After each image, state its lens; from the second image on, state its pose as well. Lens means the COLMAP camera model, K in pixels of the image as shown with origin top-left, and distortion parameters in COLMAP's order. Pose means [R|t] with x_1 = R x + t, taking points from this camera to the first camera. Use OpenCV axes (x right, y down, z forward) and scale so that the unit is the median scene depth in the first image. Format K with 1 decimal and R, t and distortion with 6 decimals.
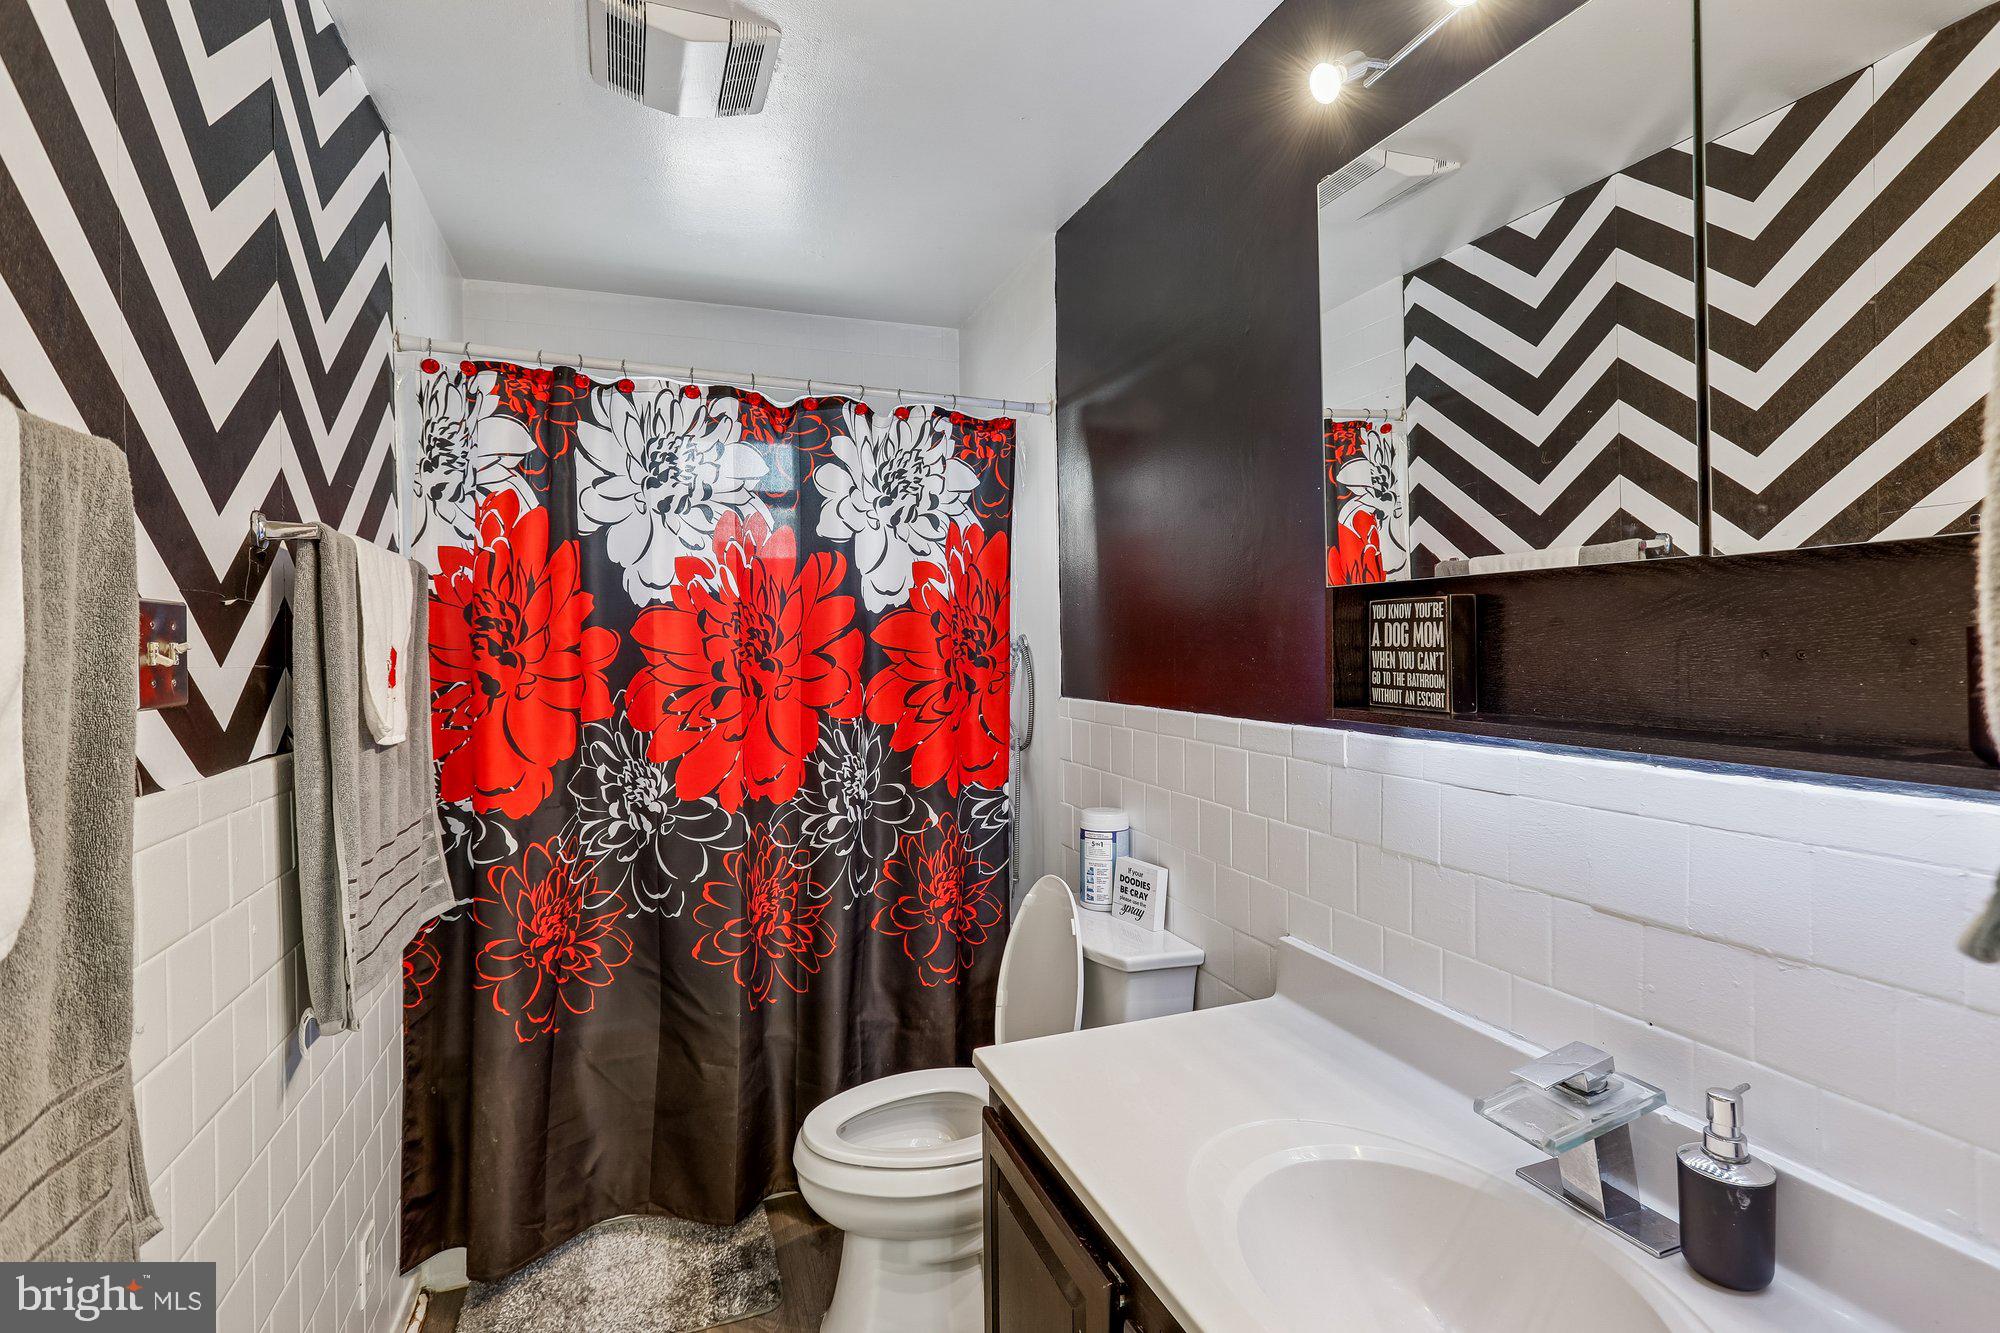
lens RADIAL K [[970.4, 0, 1004.5], [0, 970.4, 632.8], [0, 0, 1]] dist [-0.003374, 0.001030]
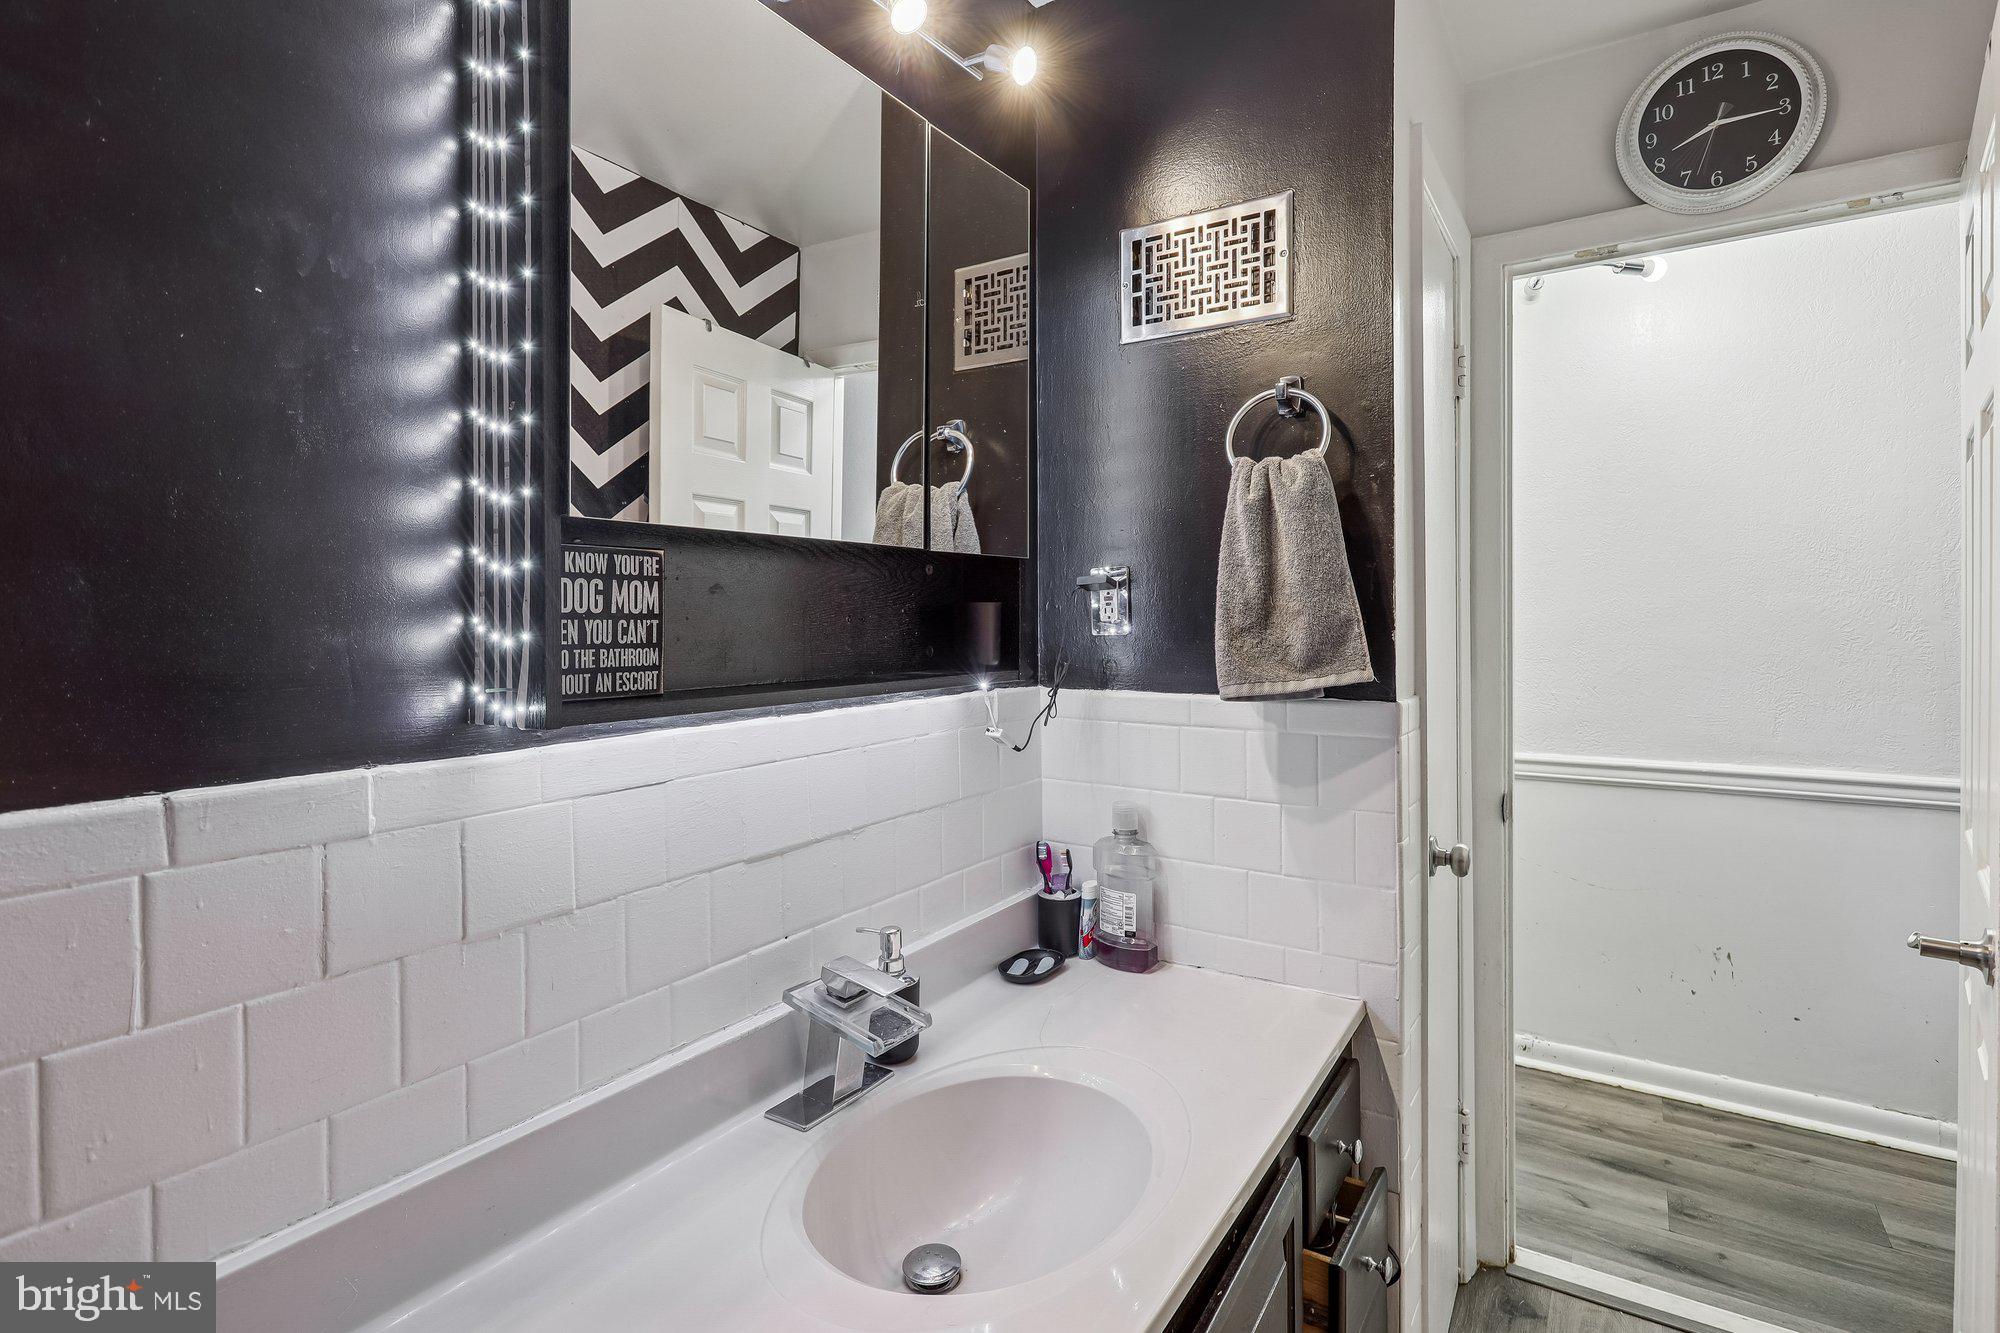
lens RADIAL K [[970.4, 0, 1004.5], [0, 970.4, 632.8], [0, 0, 1]] dist [-0.003374, 0.001030]
pose [[-0.590614, 0.008000, 0.806914, -0.353855], [0.012151, 0.999926, -0.001019, 0.034092], [-0.806862, 0.009203, -0.590668, 1.204026]]
